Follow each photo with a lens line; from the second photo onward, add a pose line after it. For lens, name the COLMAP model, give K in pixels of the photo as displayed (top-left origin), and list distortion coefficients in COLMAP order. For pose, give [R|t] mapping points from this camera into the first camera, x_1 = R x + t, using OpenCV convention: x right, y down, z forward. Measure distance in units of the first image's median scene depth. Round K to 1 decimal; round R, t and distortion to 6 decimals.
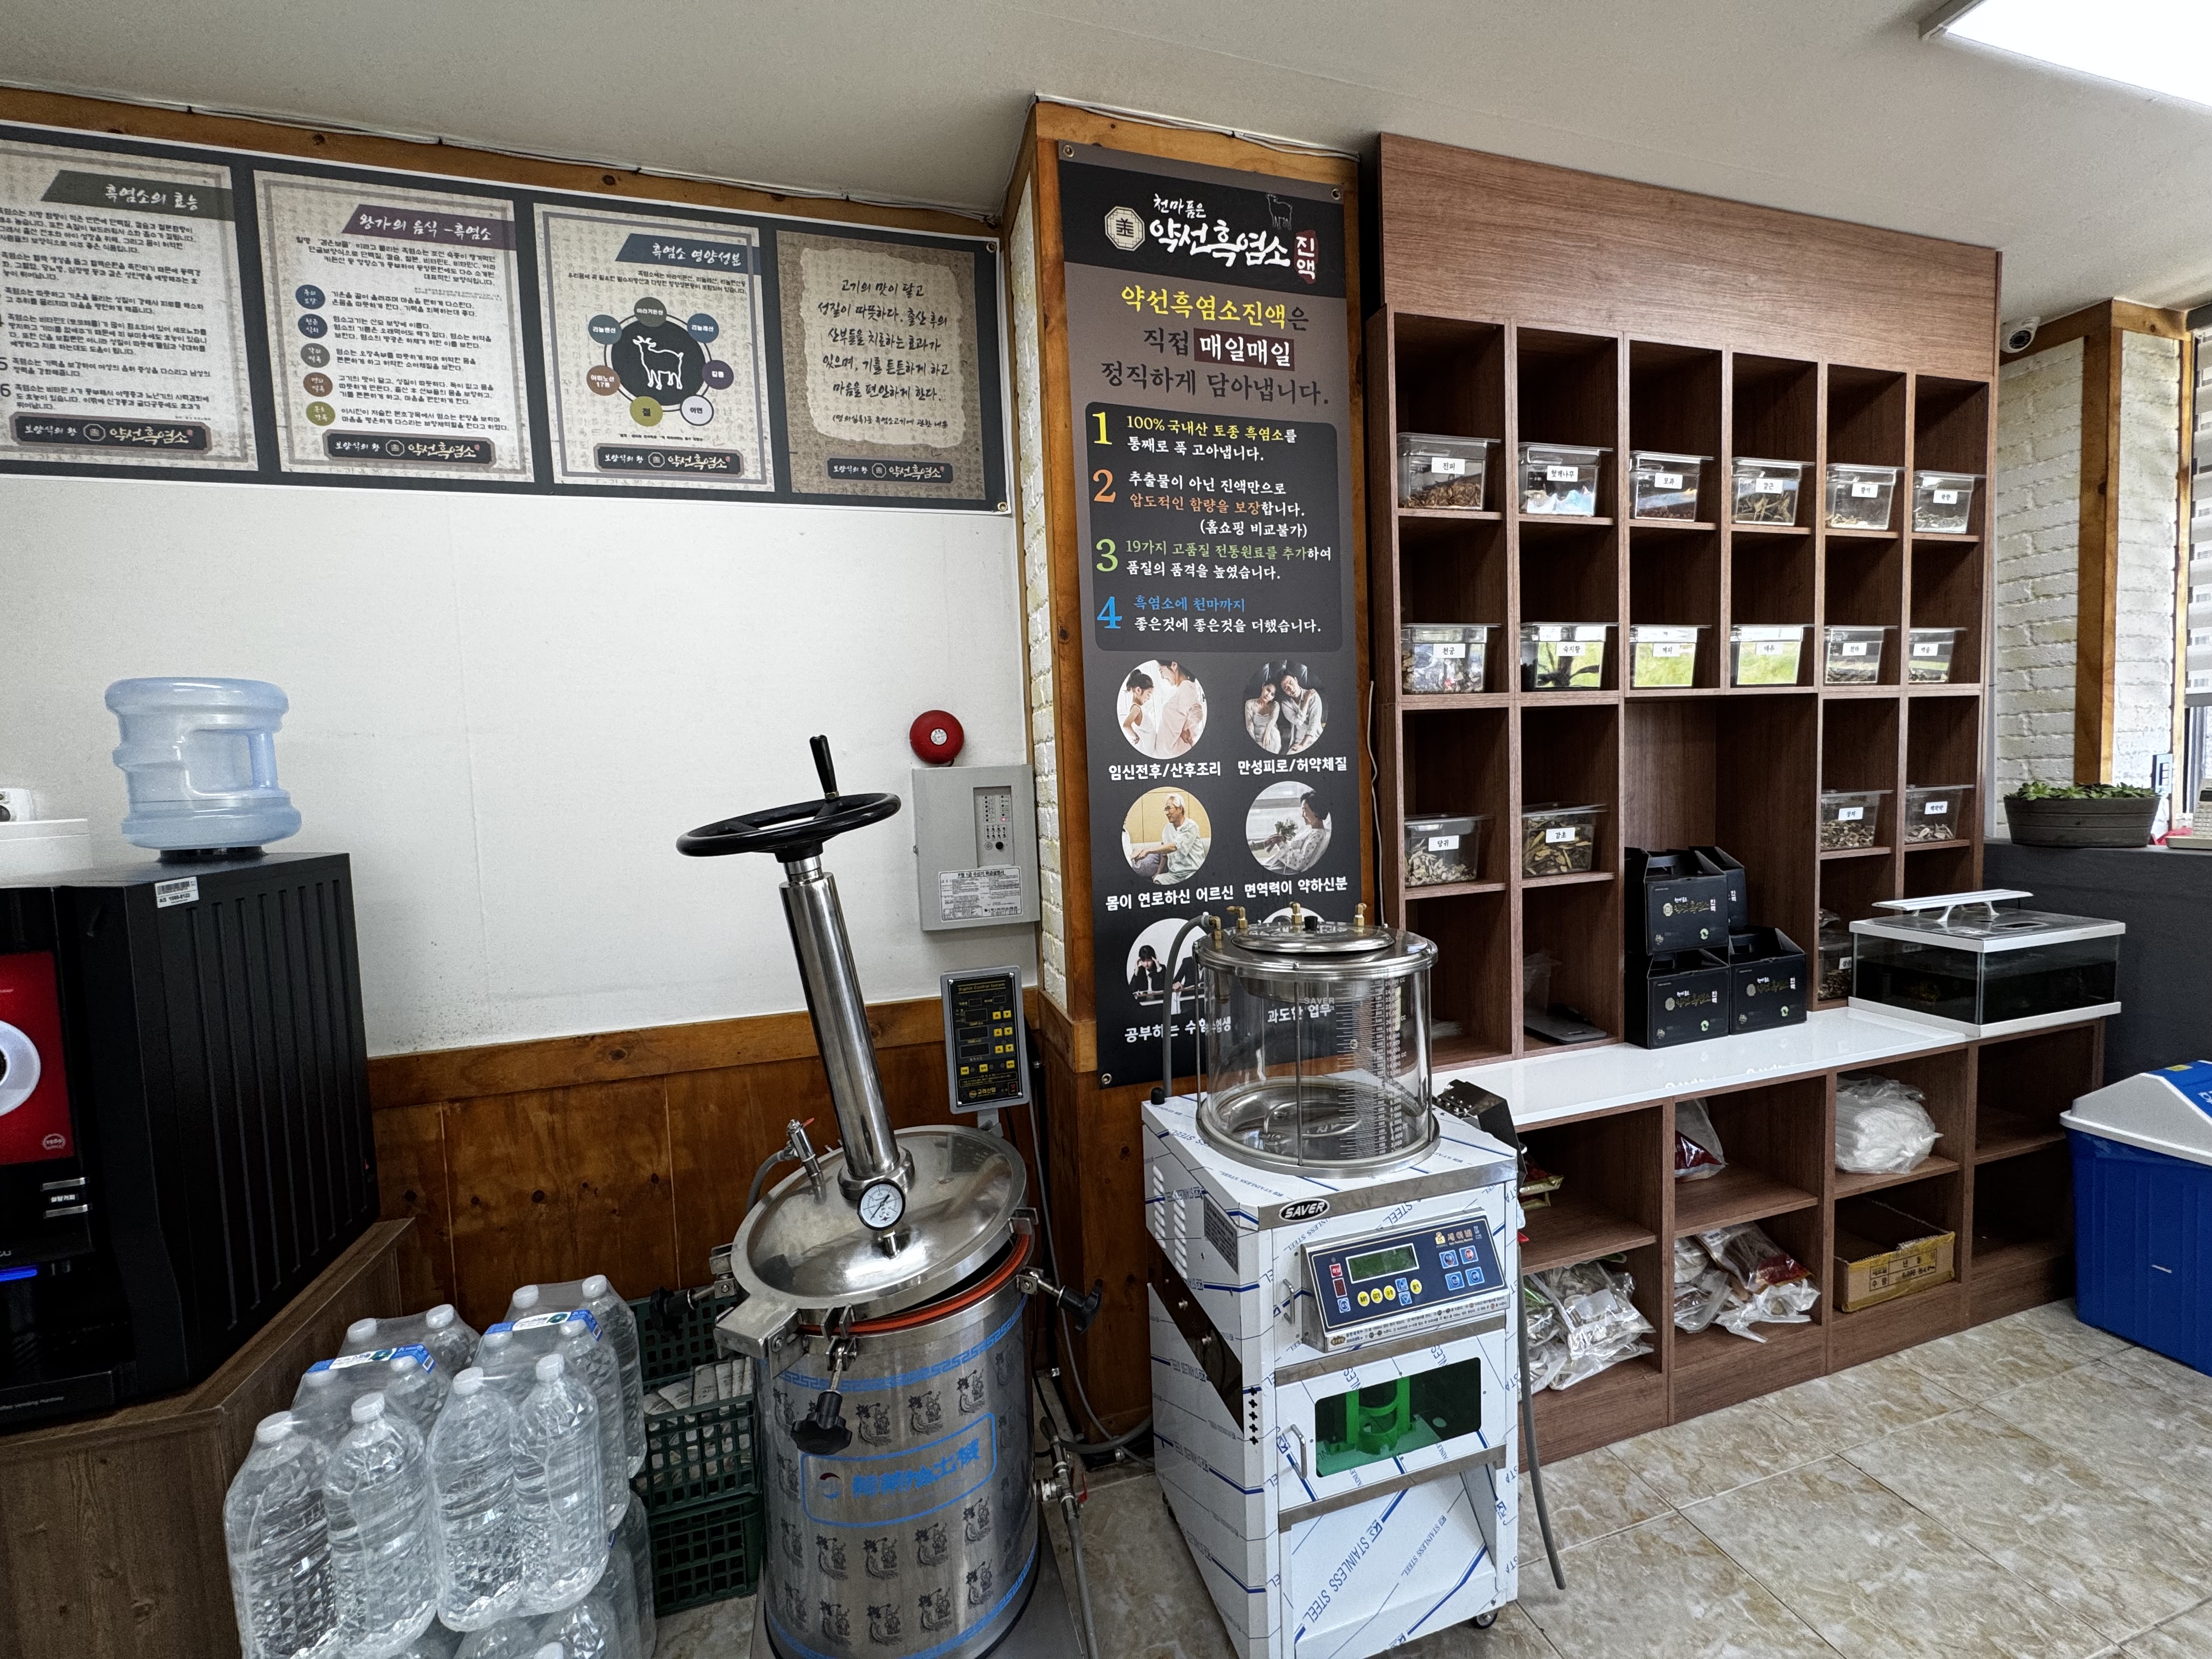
lens RADIAL K [[886.8, 0, 1106.0], [0, 886.8, 829.5], [0, 0, 1]] dist [-0.004174, -0.000210]
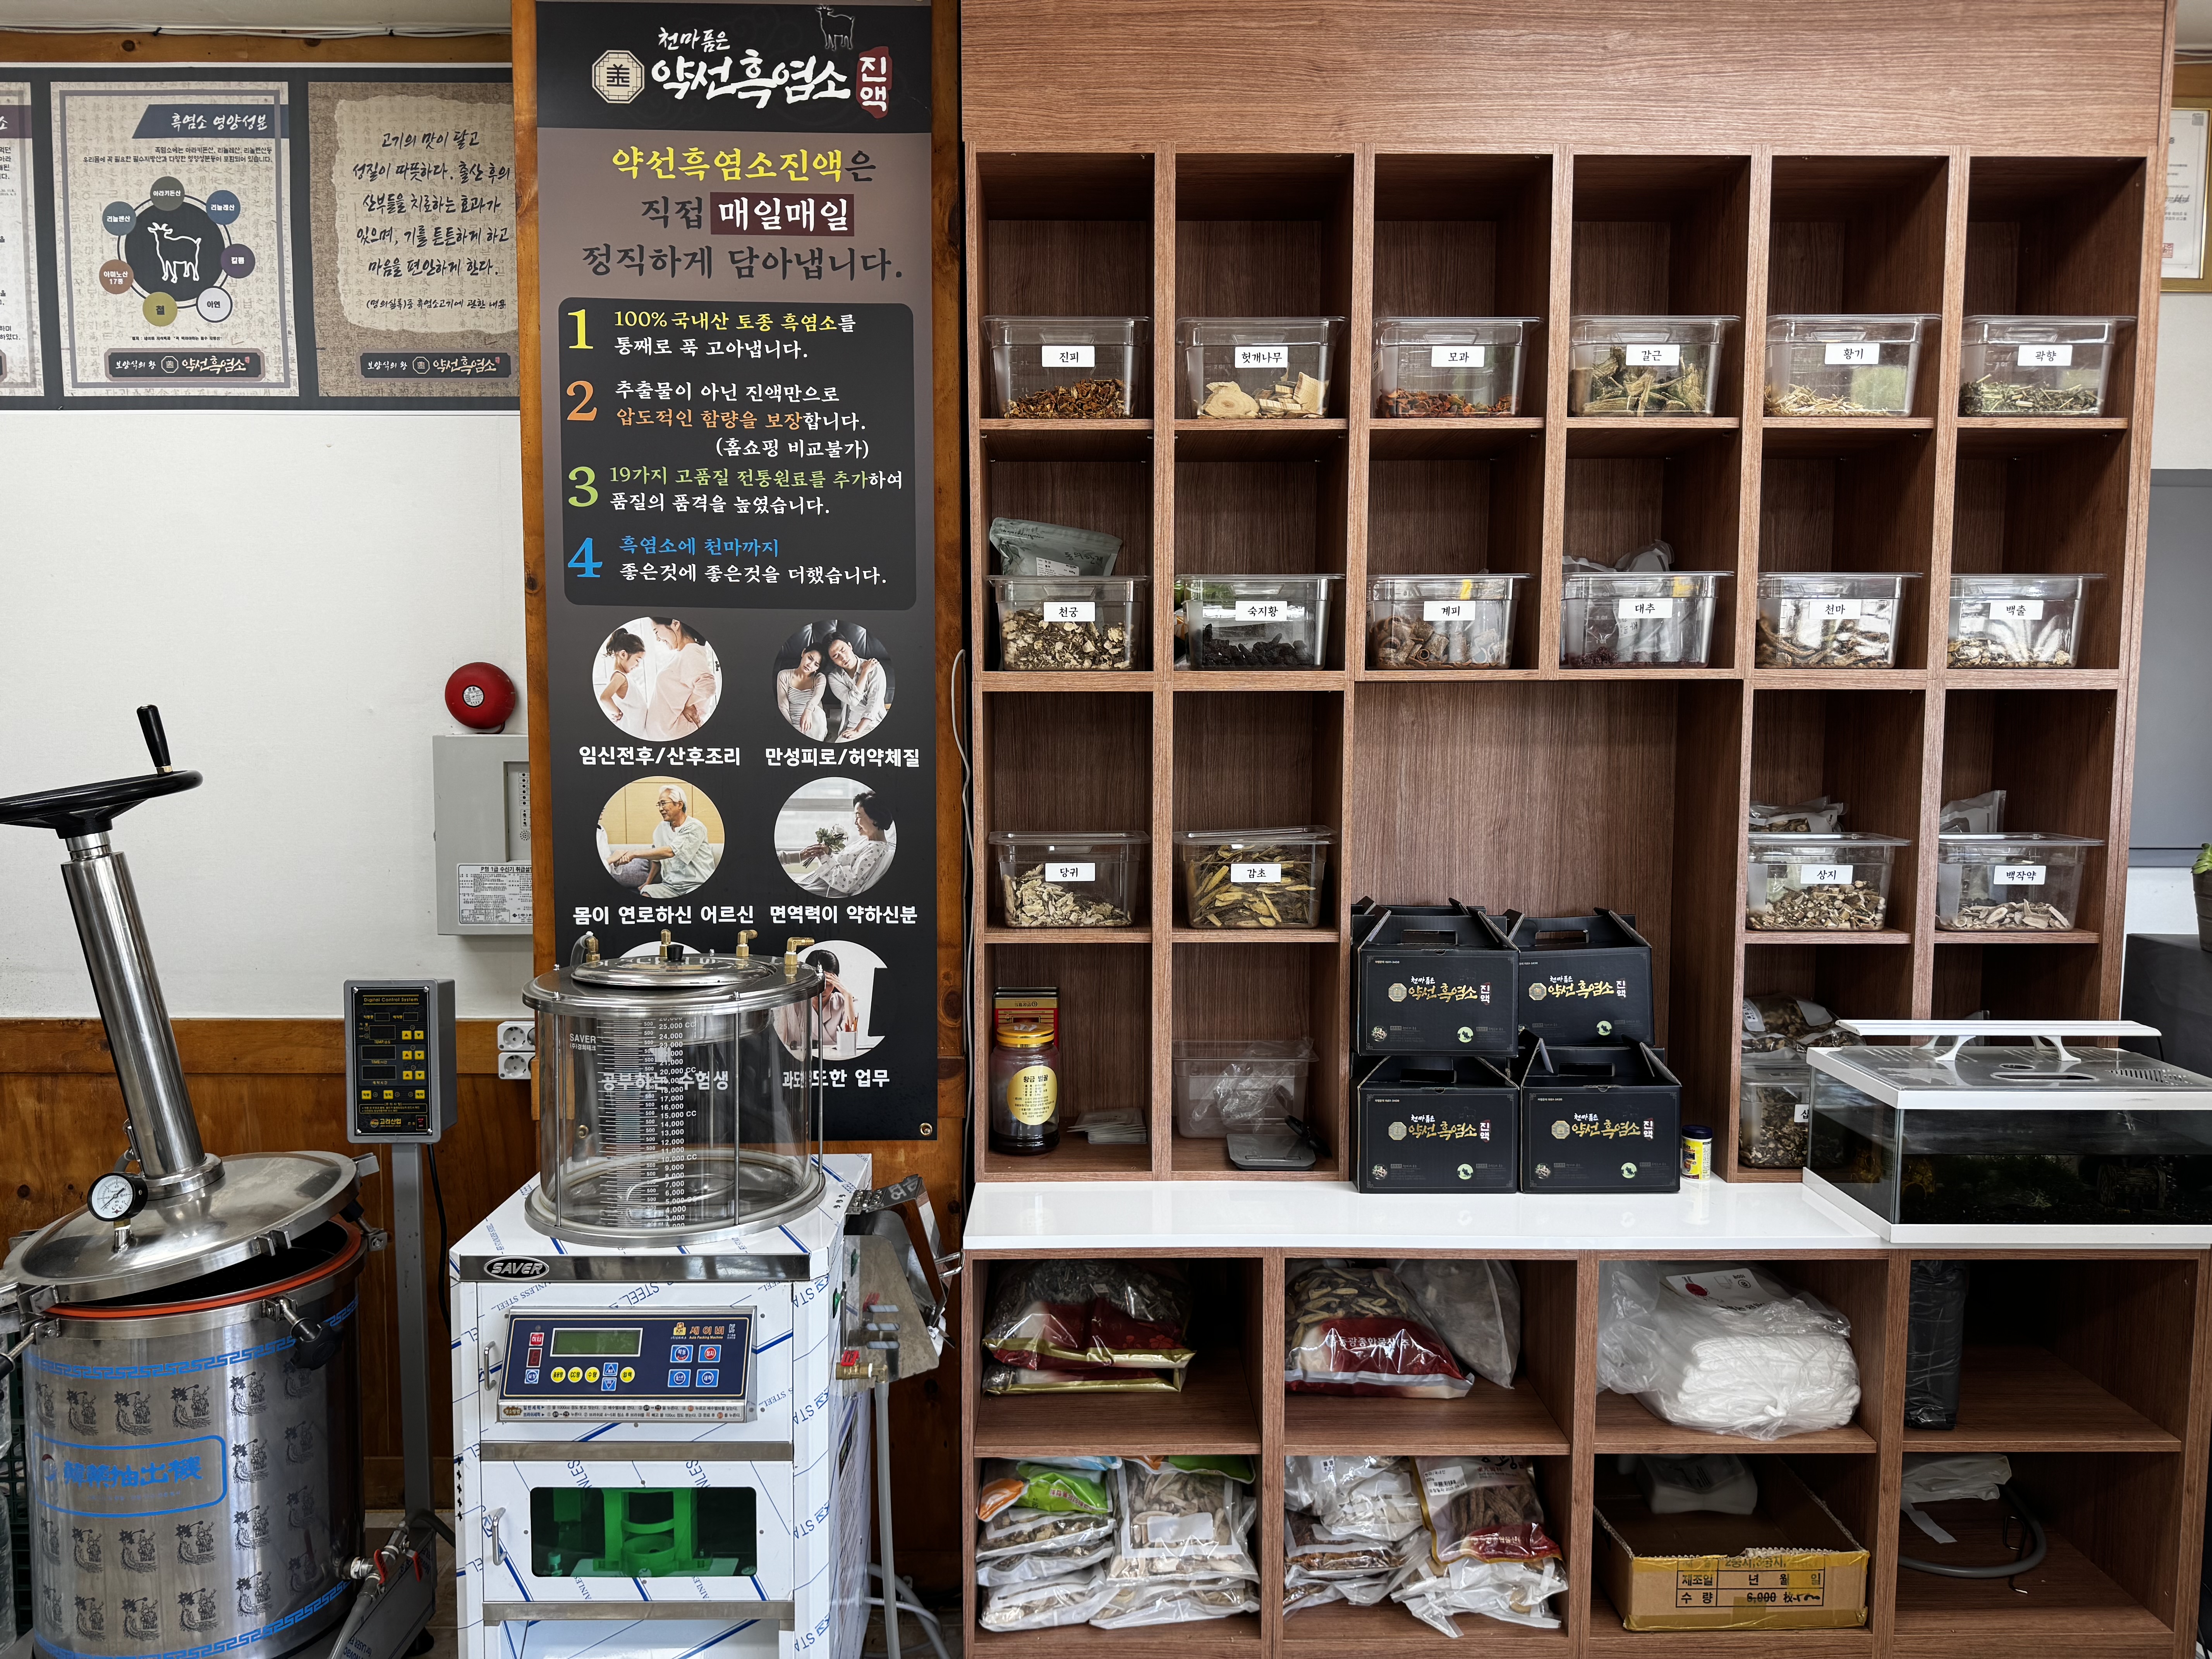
lens RADIAL K [[1565.0, 0, 1108.5], [0, 1565.0, 837.4], [0, 0, 1]] dist [0.015655, -0.020112]
pose [[0.963038, 0.065367, -0.261315, 0.816980], [-0.059720, 0.997779, 0.029503, -0.057967], [0.262664, -0.012807, 0.964802, -0.247087]]
